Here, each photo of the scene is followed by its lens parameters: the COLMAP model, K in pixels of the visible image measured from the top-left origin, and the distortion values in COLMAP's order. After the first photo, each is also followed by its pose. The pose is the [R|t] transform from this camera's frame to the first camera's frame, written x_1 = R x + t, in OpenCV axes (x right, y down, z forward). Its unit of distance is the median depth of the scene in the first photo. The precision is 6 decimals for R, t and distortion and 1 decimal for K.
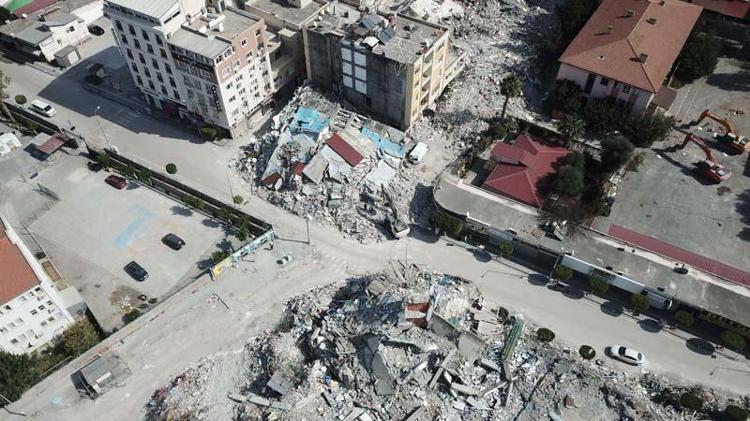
lens RADIAL K [[581.3, 0, 369.7], [0, 581.3, 213.3], [0, 0, 1]] dist [0.007153, 0.000483]
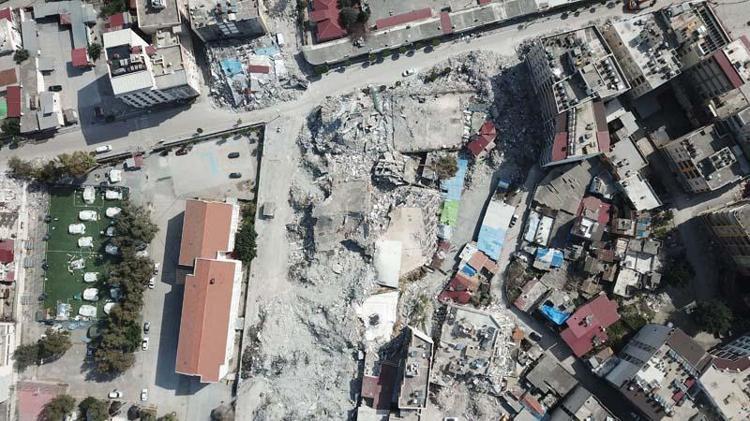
lens RADIAL K [[588.7, 0, 369.5], [0, 588.7, 213.5], [0, 0, 1]] dist [0.113429, -0.243327]
pose [[0.738242, -0.673955, 0.027988, -0.156481], [0.515598, 0.590561, 0.620803, -0.903745], [-0.434922, -0.443872, 0.783467, -1.039351]]
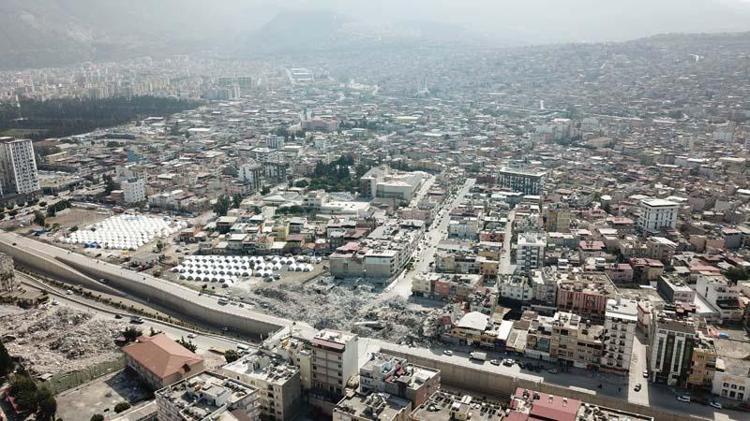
lens RADIAL K [[572.0, 0, 370.2], [0, 572.0, 220.1], [0, 0, 1]] dist [0.004886, -0.007013]
pose [[0.262800, -0.266517, 0.927311, -0.681600], [0.735339, 0.677562, -0.013658, 0.400087], [-0.624670, 0.685477, 0.374044, -1.010242]]
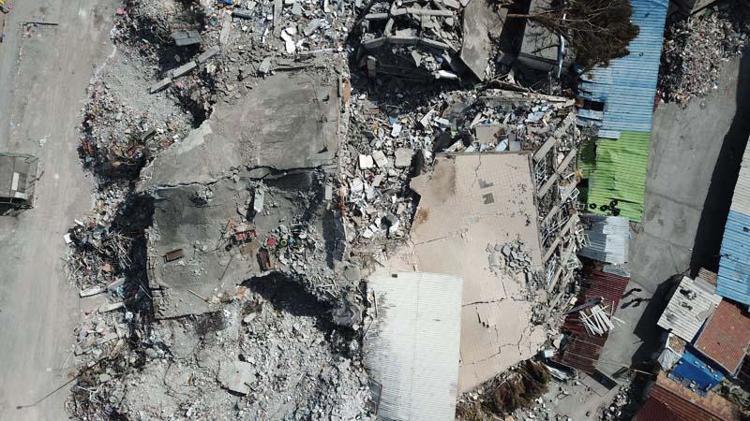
lens RADIAL K [[575.3, 0, 369.0], [0, 575.3, 212.7], [0, 0, 1]] dist [0.007673, 0.001336]
pose [[0.722846, -0.686695, 0.077094, -0.148333], [0.523411, 0.616948, 0.587721, 0.072961], [-0.451148, -0.384480, 0.805382, 0.091633]]
